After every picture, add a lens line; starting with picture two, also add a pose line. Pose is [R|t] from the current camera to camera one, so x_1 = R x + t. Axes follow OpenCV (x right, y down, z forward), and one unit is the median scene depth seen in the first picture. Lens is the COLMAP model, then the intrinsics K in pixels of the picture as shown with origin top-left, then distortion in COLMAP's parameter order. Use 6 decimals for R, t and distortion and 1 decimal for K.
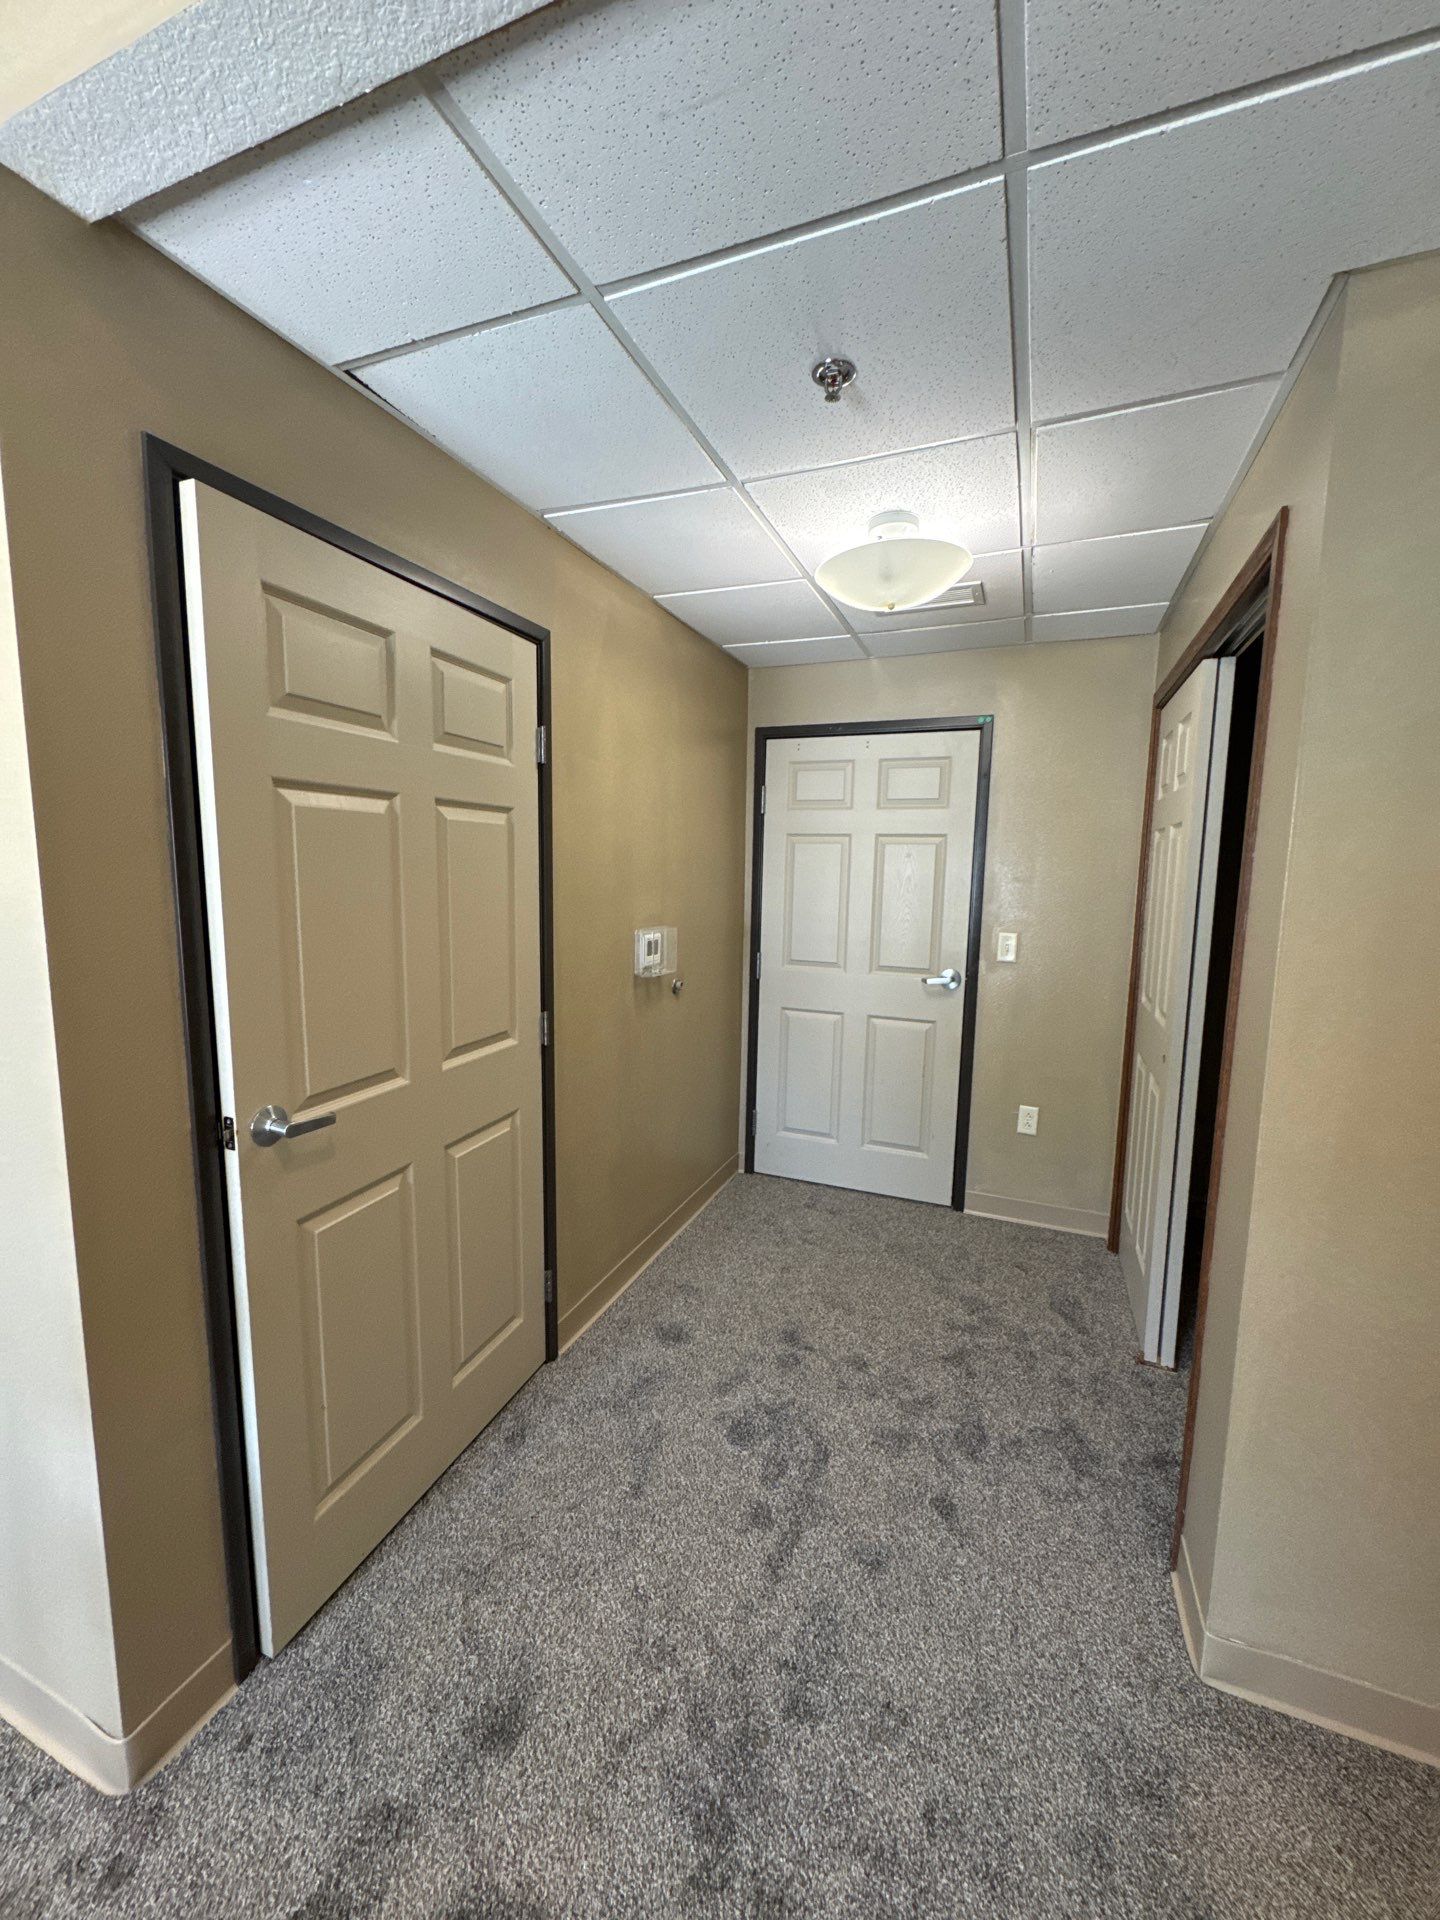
lens RADIAL K [[750.8, 0, 715.9], [0, 750.8, 956.1], [0, 0, 1]] dist [0.010696, 0.000001]
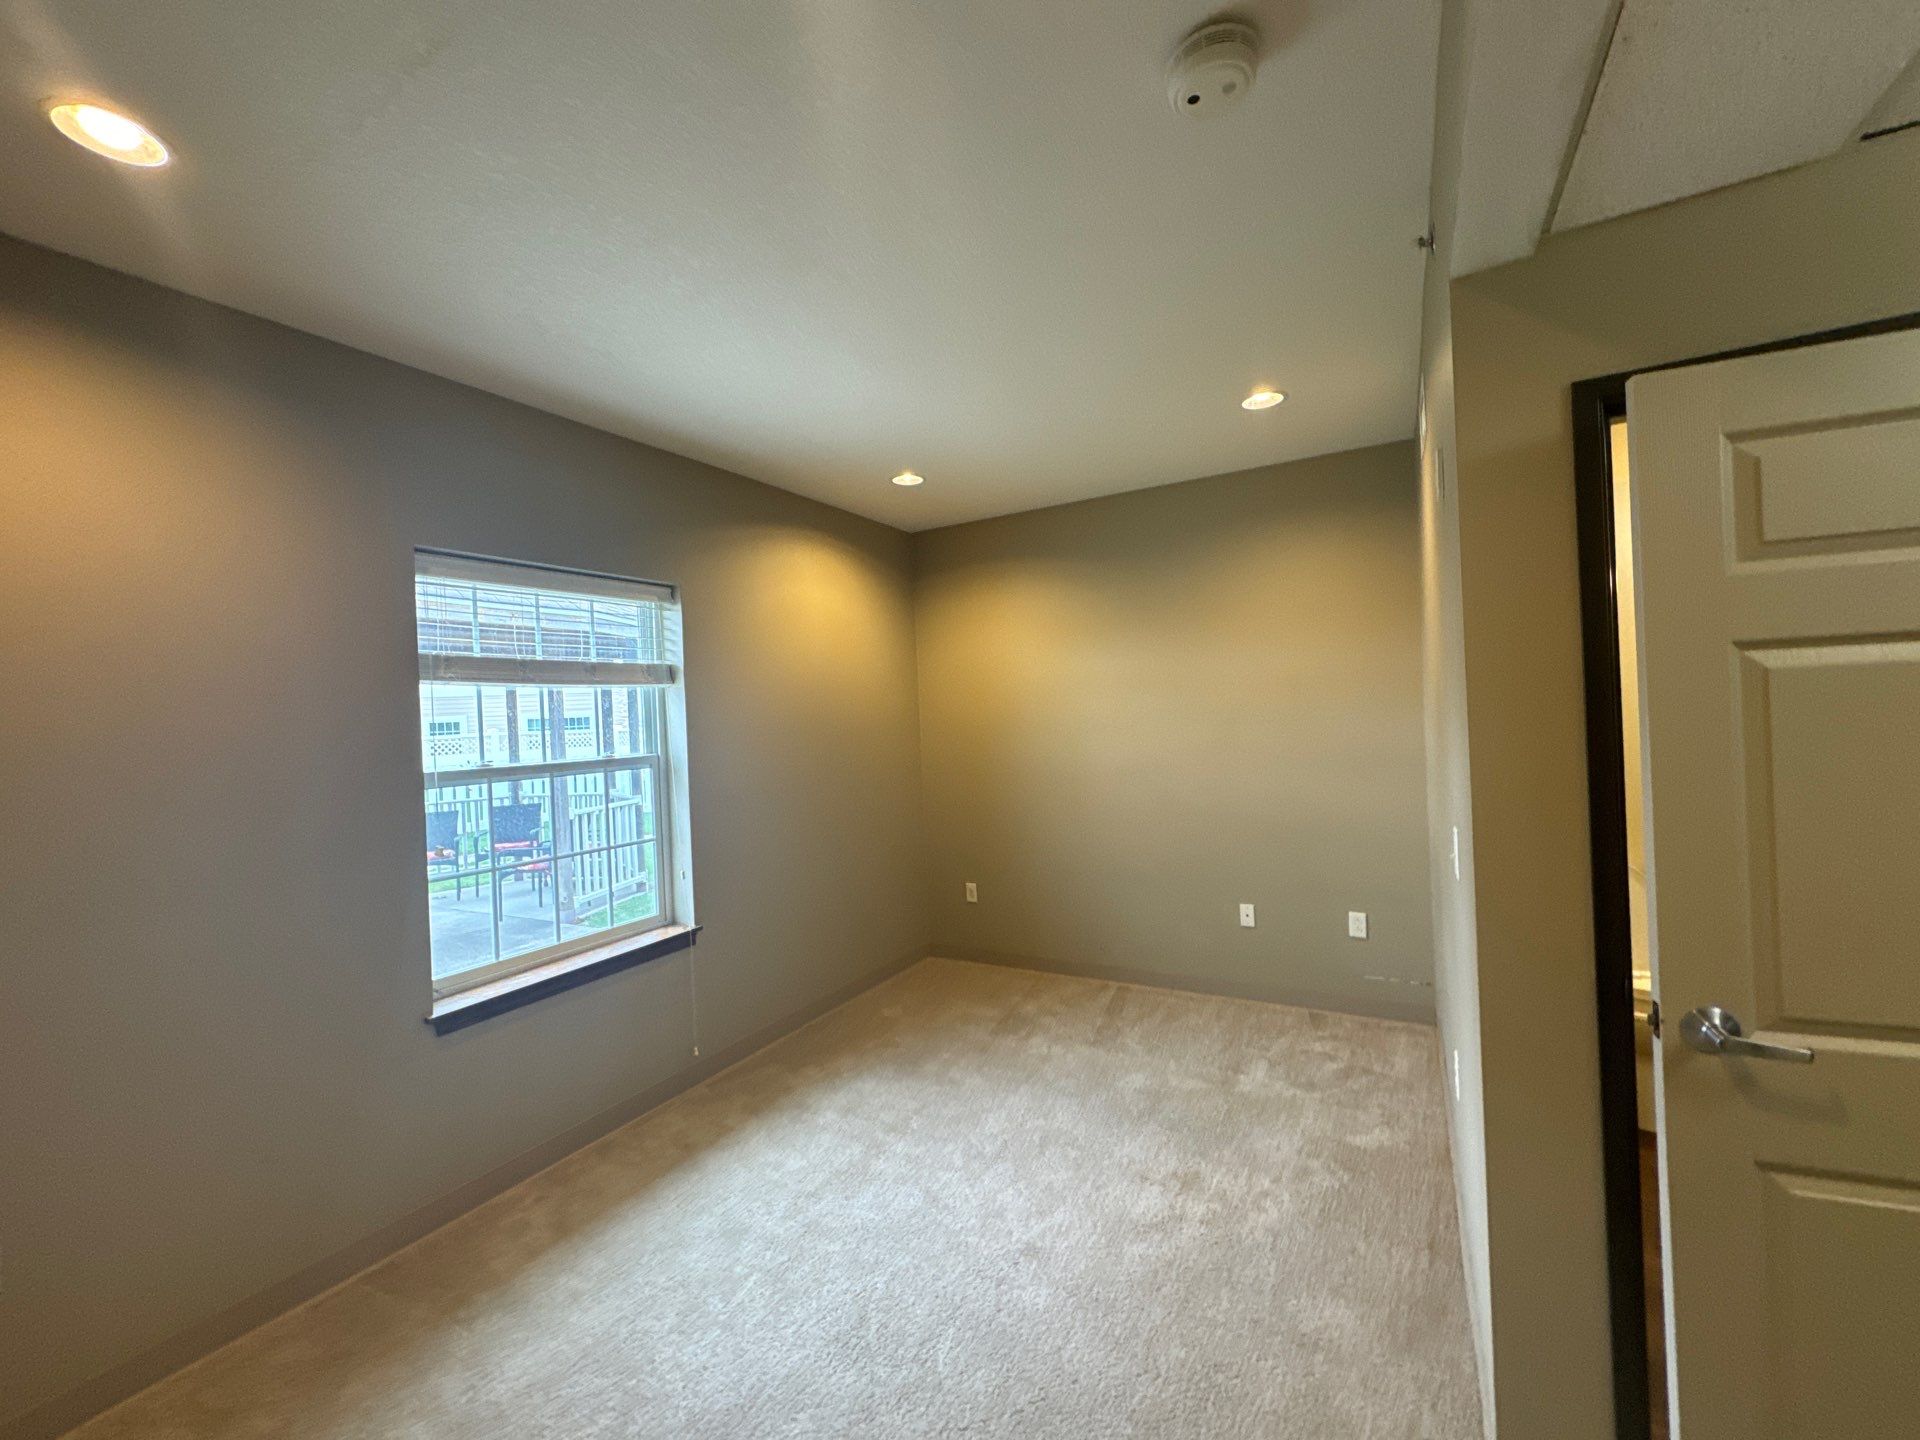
lens RADIAL K [[763.7, 0, 962.2], [0, 763.7, 720.5], [0, 0, 1]] dist [-0.002503, -0.000172]
pose [[-0.130338, -0.005368, -0.991455, 0.341079], [-0.076784, 0.997037, 0.004696, -0.050570], [0.988492, 0.076740, -0.130364, 0.150282]]
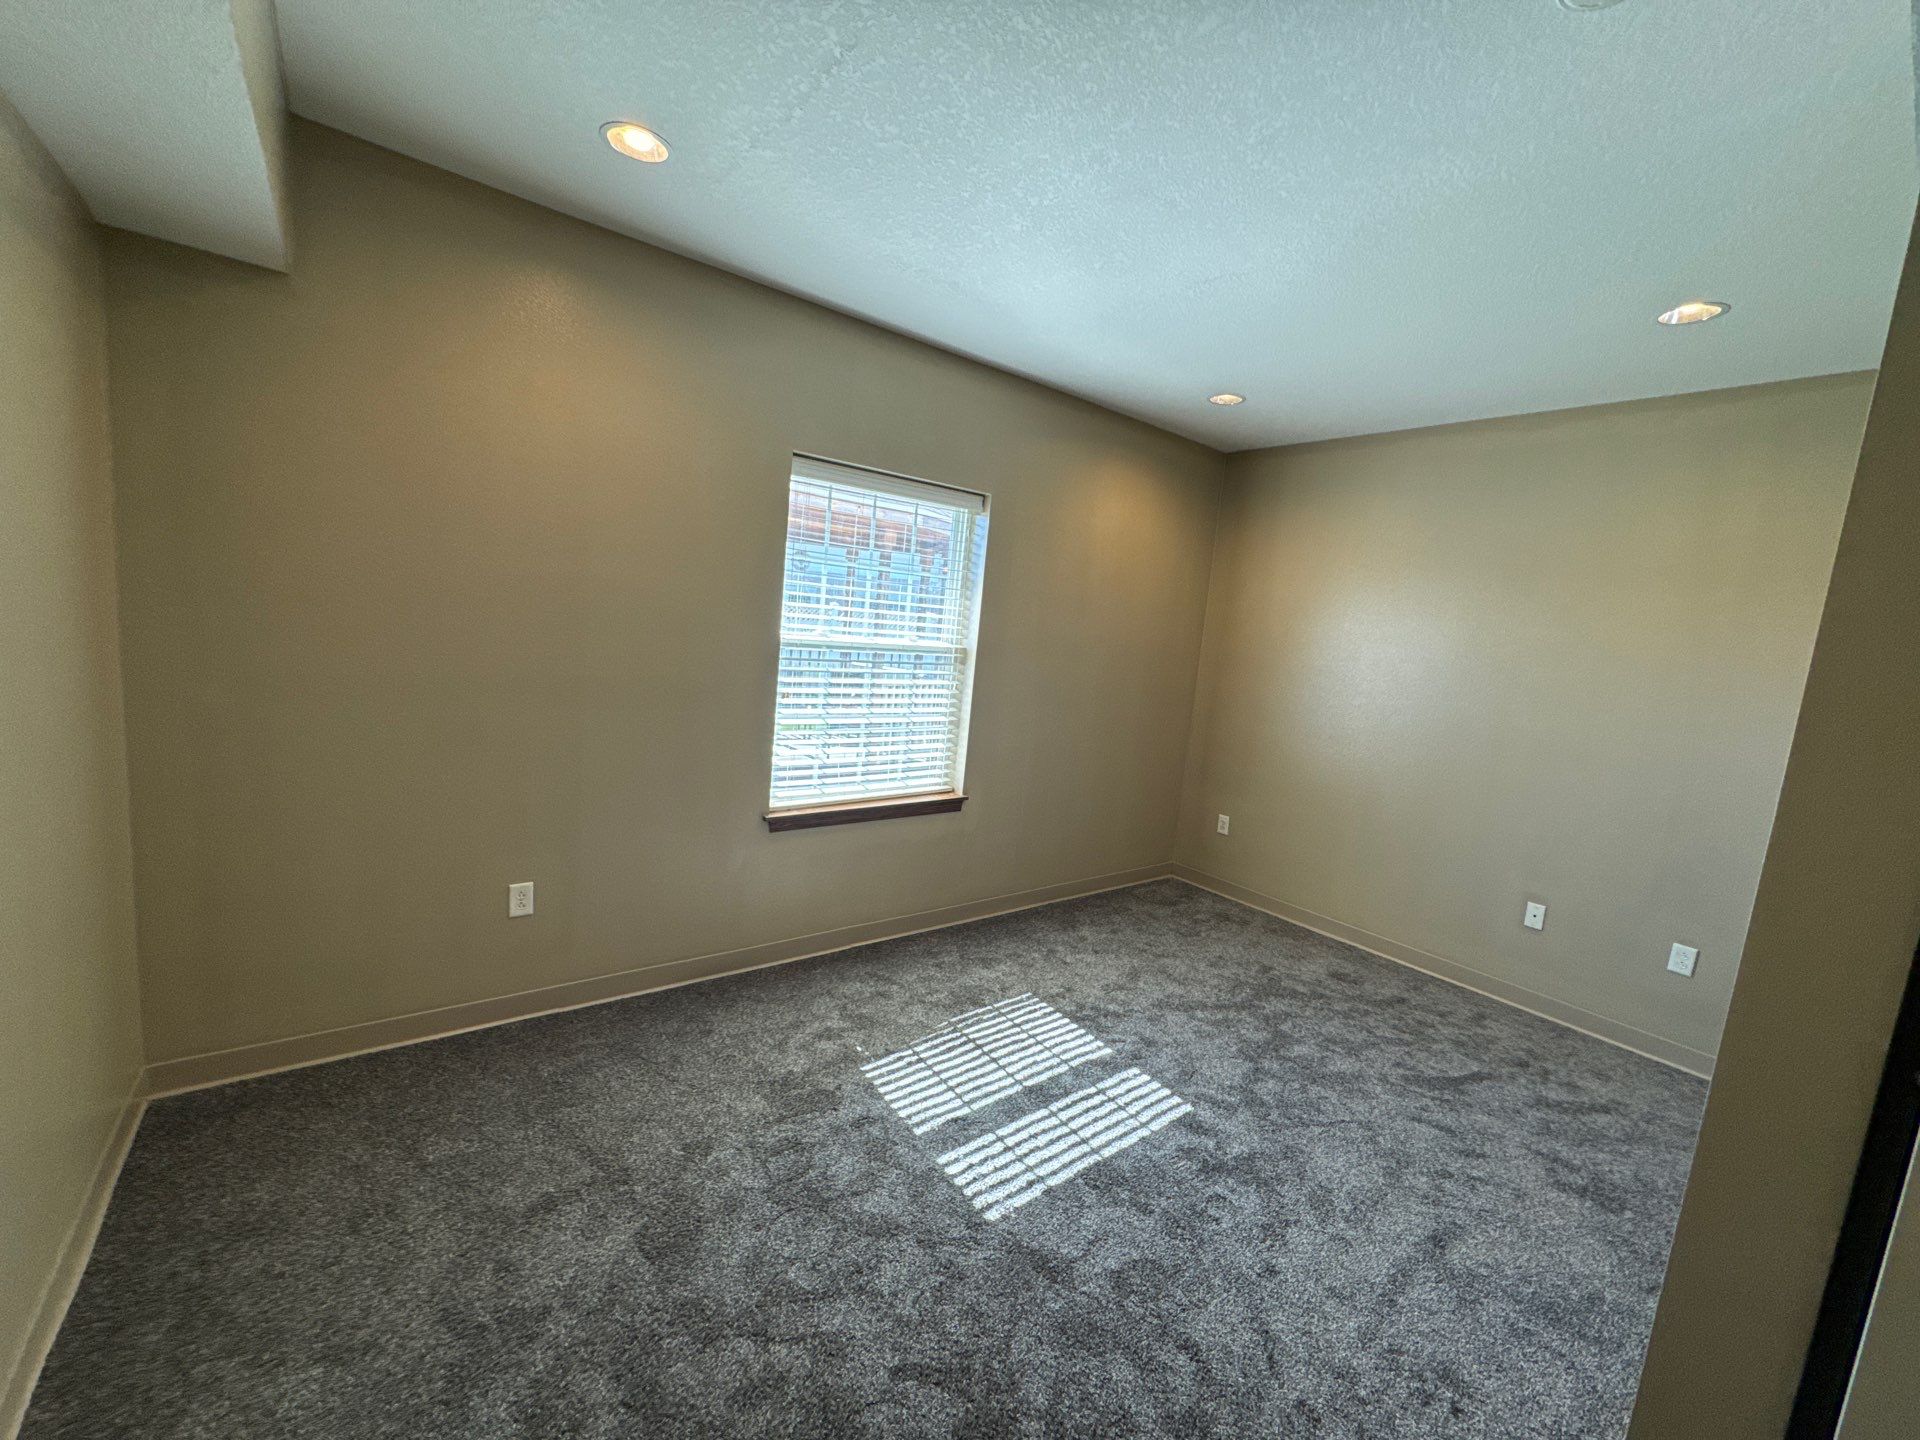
lens RADIAL K [[763.7, 0, 962.2], [0, 763.7, 720.5], [0, 0, 1]] dist [-0.002503, -0.000172]
pose [[-0.489781, 0.050944, -0.870356, 0.445446], [-0.201139, 0.964758, 0.169659, -0.063475], [0.848326, 0.258158, -0.462273, 0.243063]]
